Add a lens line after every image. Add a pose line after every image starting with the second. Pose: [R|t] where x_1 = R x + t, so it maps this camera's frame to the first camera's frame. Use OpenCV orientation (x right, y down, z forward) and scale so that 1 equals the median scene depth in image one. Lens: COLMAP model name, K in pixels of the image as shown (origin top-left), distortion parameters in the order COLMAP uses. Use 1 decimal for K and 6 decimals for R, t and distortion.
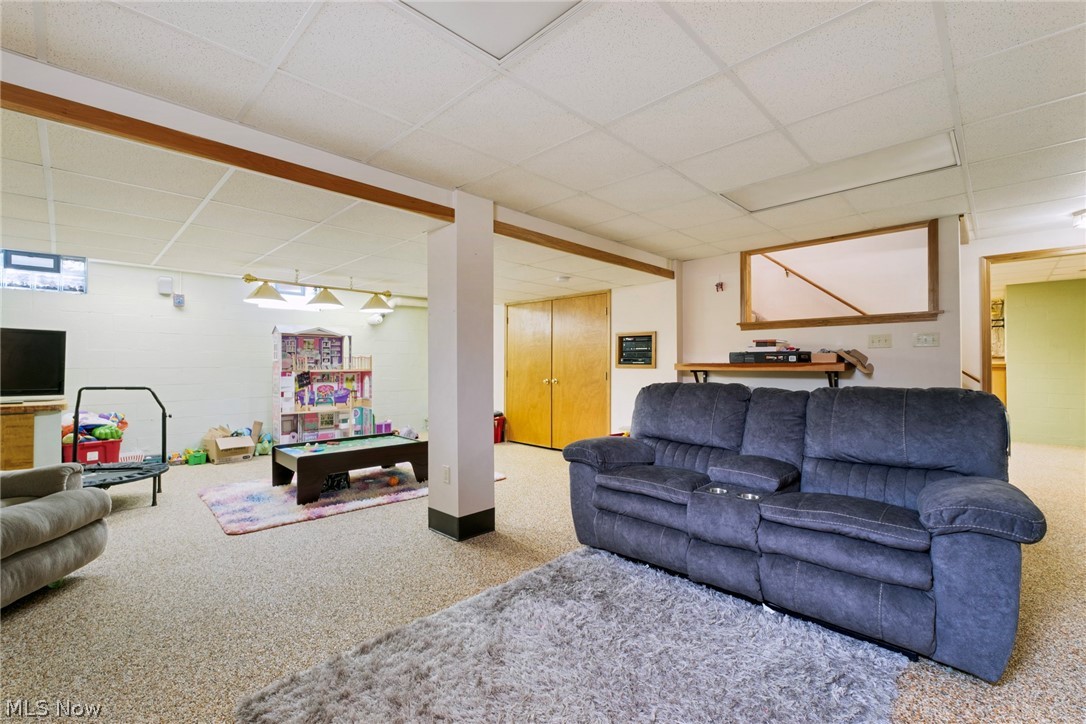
lens RADIAL K [[467.3, 0, 549.3], [0, 467.3, 359.8], [0, 0, 1]] dist [0.000896, 0.000006]
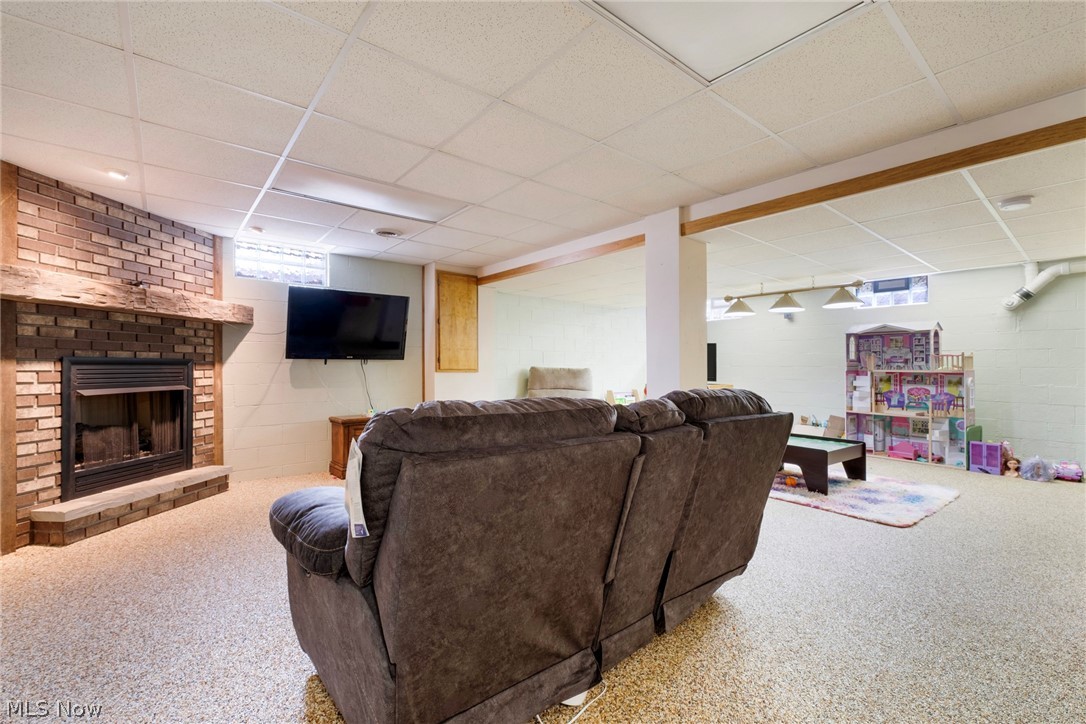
lens RADIAL K [[467.3, 0, 549.3], [0, 467.3, 356.6], [0, 0, 1]] dist [0.000896, 0.000006]
pose [[-0.103276, -0.016624, -0.994514, 0.513667], [0.004373, 0.999843, -0.017168, 0.008645], [0.994643, -0.006122, -0.103188, 0.437479]]
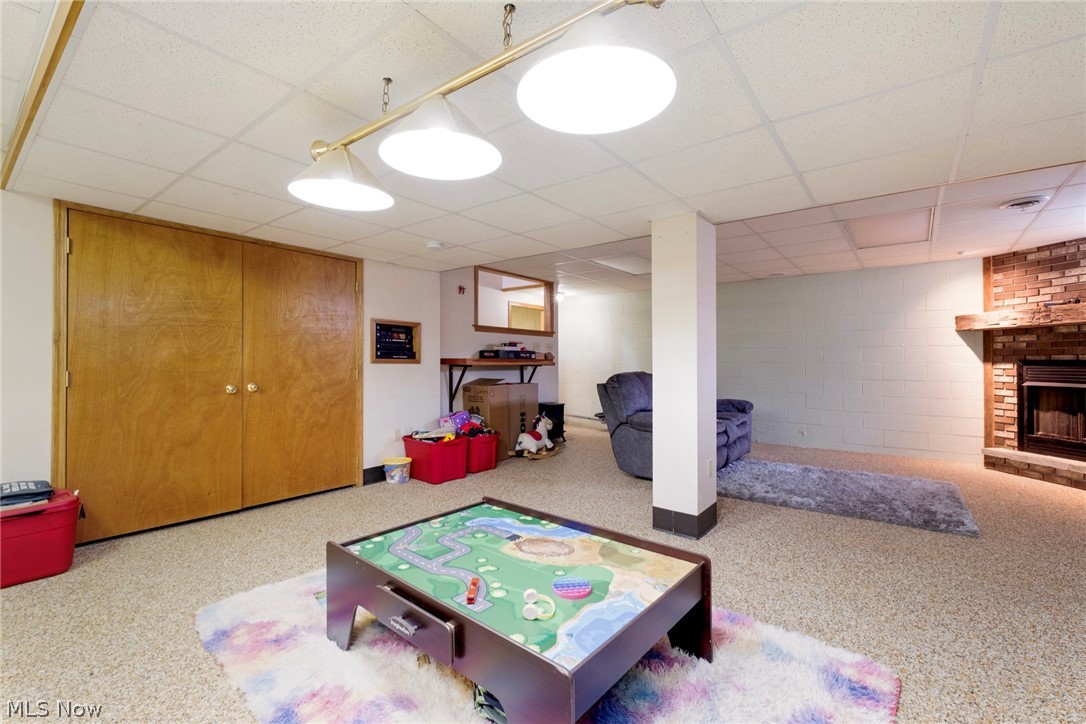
lens RADIAL K [[467.3, 0, 542.7], [0, 467.3, 360.2], [0, 0, 1]] dist [0.000896, 0.000006]
pose [[-0.098881, 0.006726, 0.995077, -0.625289], [-0.012110, 0.999895, -0.007962, 0.014363], [-0.995026, -0.012837, -0.098789, 0.752426]]
